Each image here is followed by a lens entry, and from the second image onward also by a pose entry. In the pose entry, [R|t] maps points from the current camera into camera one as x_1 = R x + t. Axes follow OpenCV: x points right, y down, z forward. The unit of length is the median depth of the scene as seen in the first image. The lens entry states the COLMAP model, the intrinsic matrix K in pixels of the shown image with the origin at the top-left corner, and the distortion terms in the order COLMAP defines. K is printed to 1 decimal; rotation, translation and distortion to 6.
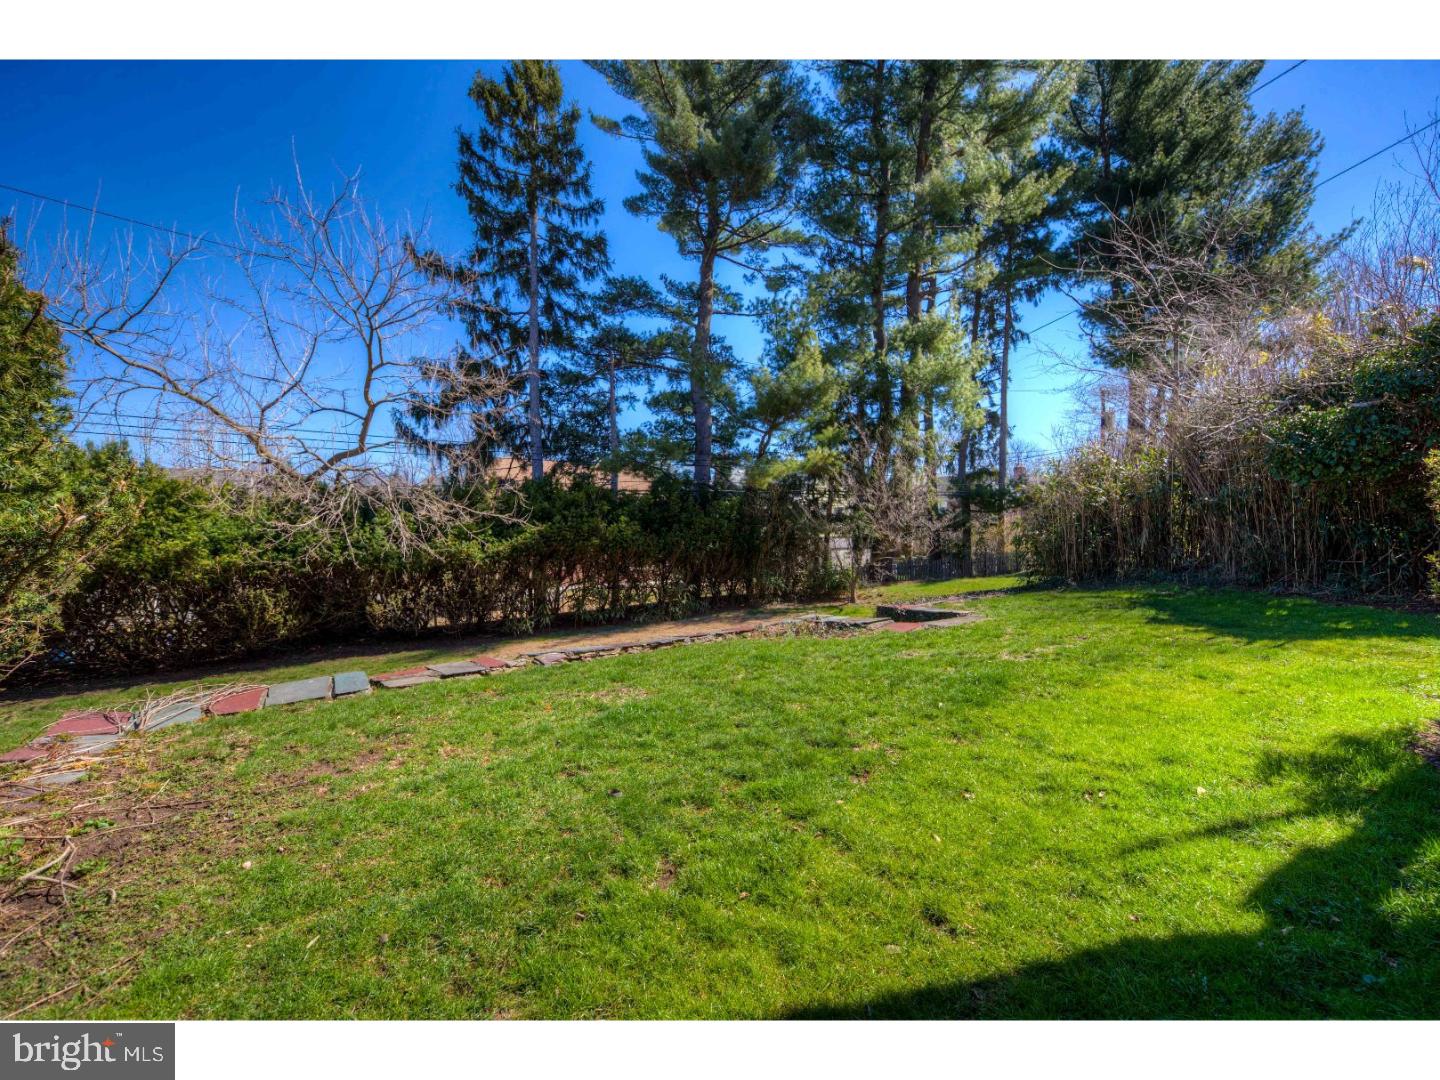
lens RADIAL K [[610.2, 0, 711.2], [0, 610.2, 542.4], [0, 0, 1]] dist [-0.000499, 0.000084]
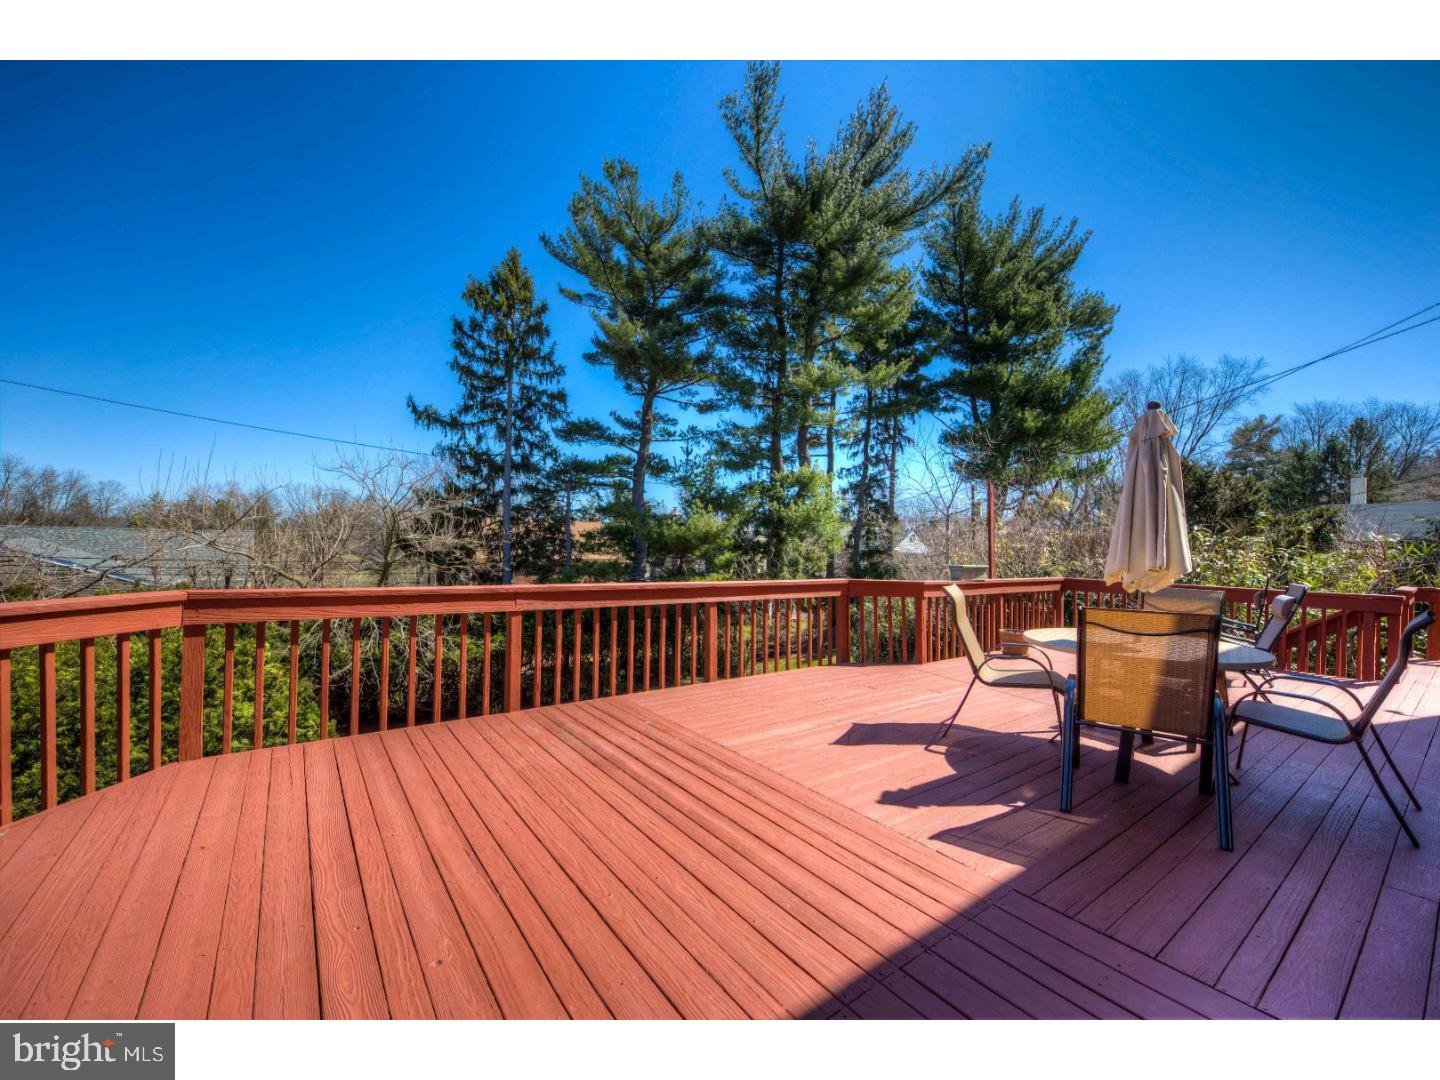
lens RADIAL K [[569.7, 0, 710.4], [0, 569.7, 538.3], [0, 0, 1]] dist [0.012800, -0.000042]
pose [[0.998225, 0.022373, 0.055185, 0.075403], [-0.020319, 0.999090, -0.037498, -0.146862], [-0.055974, 0.036311, 0.997772, -0.225005]]
